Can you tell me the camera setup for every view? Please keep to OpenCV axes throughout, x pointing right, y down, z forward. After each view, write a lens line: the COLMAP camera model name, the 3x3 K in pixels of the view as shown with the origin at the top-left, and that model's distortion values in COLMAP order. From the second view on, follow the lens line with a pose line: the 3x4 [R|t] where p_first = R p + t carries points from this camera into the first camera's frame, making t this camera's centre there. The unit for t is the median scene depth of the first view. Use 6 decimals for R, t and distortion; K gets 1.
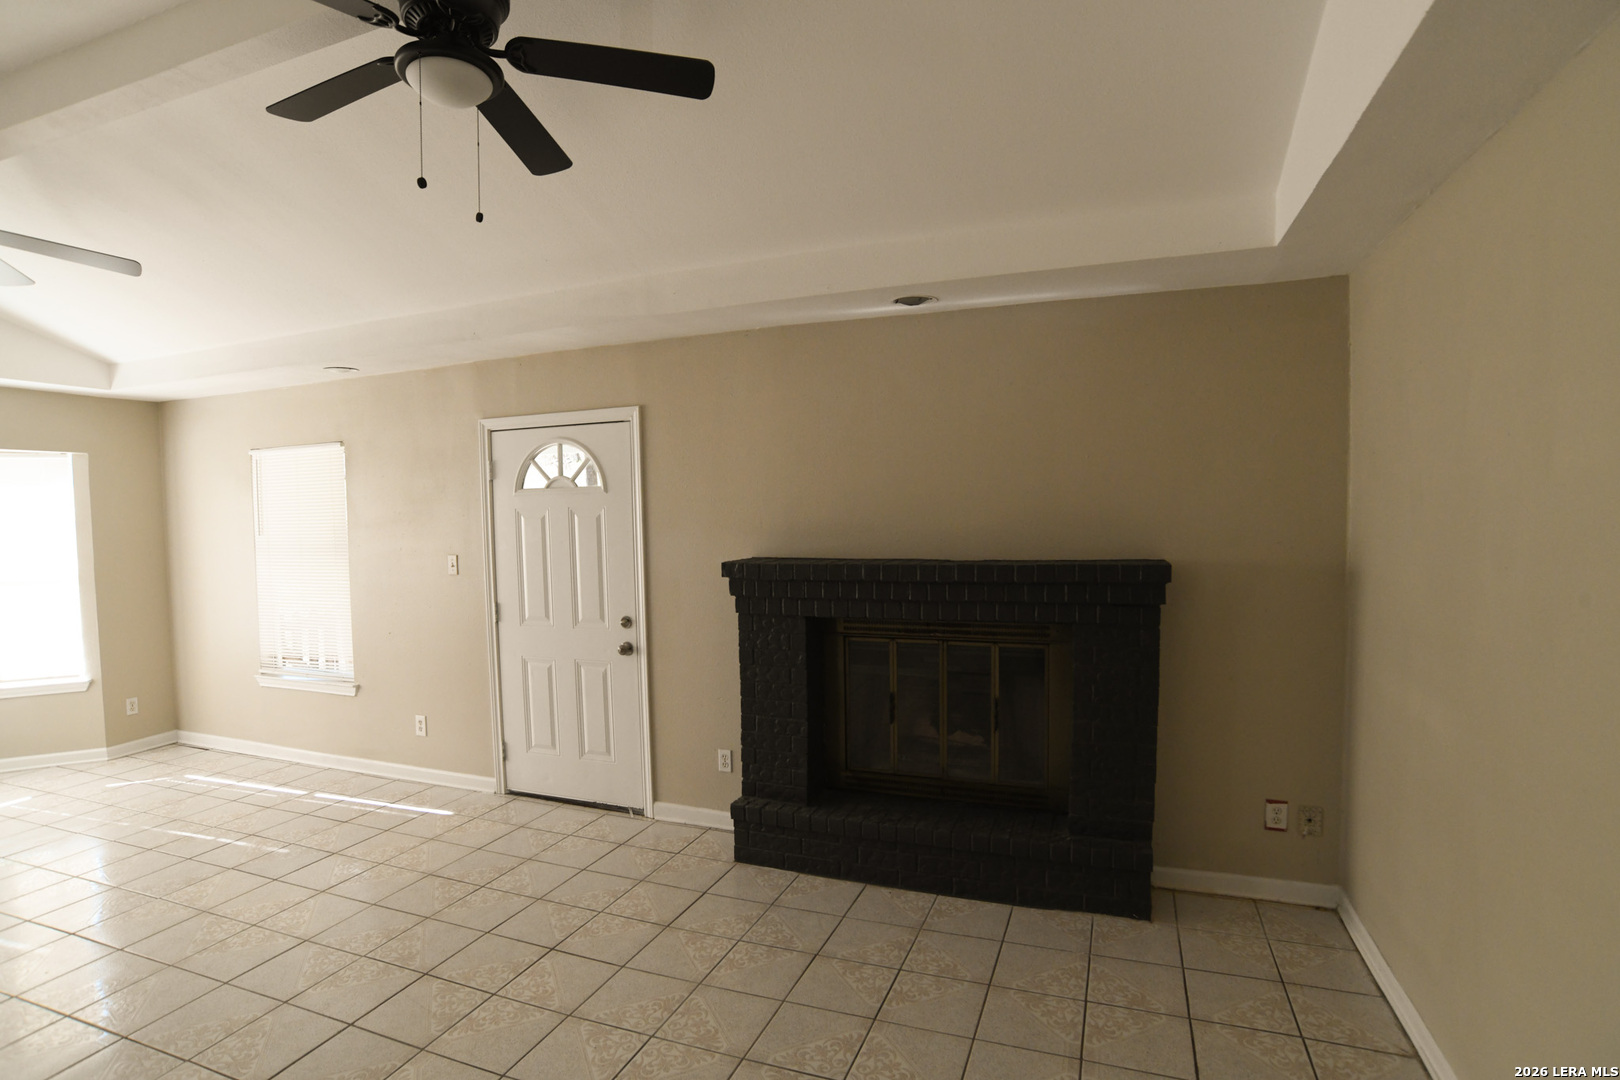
lens RADIAL K [[825.8, 0, 803.8], [0, 825.8, 538.5], [0, 0, 1]] dist [-0.095289, 0.042708]
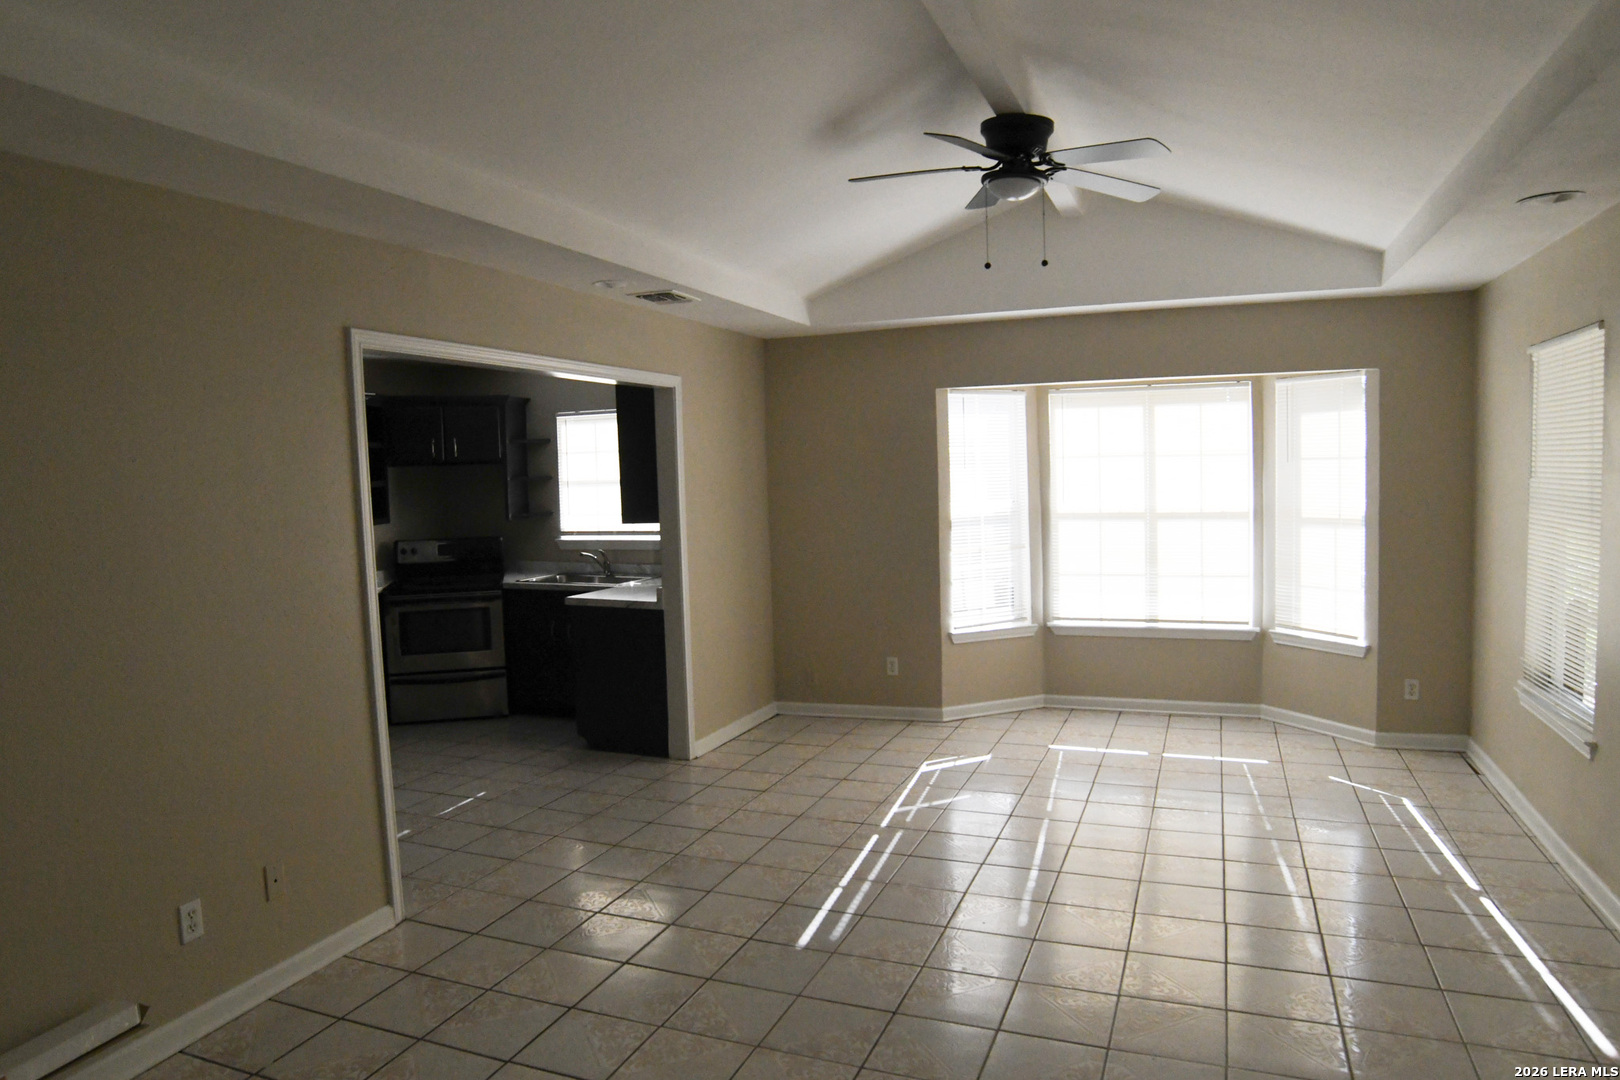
lens RADIAL K [[1041.0, 0, 810.0], [0, 1041.0, 540.0], [0, 0, 1]] dist [-0.083412, 0.034284]
pose [[0.004329, 0.093908, -0.995571, 0.189035], [-0.015497, 0.995468, 0.093831, -0.028844], [0.999871, 0.015022, 0.005764, 0.547508]]
